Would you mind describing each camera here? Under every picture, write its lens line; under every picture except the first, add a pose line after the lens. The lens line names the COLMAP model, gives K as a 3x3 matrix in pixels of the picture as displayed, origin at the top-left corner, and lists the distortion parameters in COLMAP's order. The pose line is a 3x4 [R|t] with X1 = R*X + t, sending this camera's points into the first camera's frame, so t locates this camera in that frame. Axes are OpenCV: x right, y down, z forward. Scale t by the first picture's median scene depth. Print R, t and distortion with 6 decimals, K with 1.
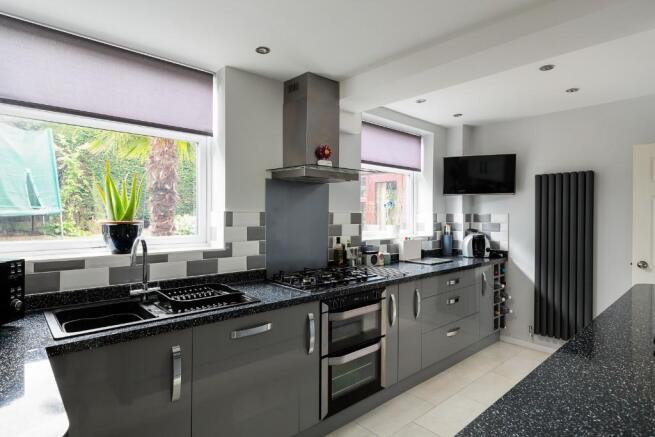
lens RADIAL K [[358.1, 0, 327.4], [0, 358.1, 218.6], [0, 0, 1]] dist [0.004789, 0.002131]
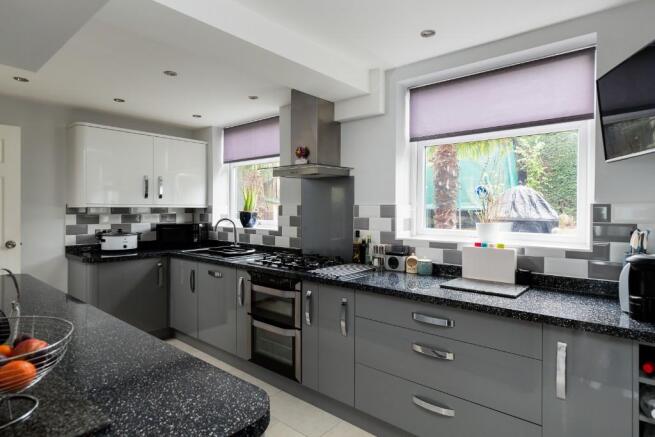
lens RADIAL K [[358.1, 0, 326.7], [0, 358.1, 212.0], [0, 0, 1]] dist [0.004789, 0.002131]
pose [[0.138851, 0.006343, -0.990293, 1.135849], [-0.013864, 0.999894, 0.004460, -0.000816], [0.990216, 0.013111, 0.138924, 0.927397]]
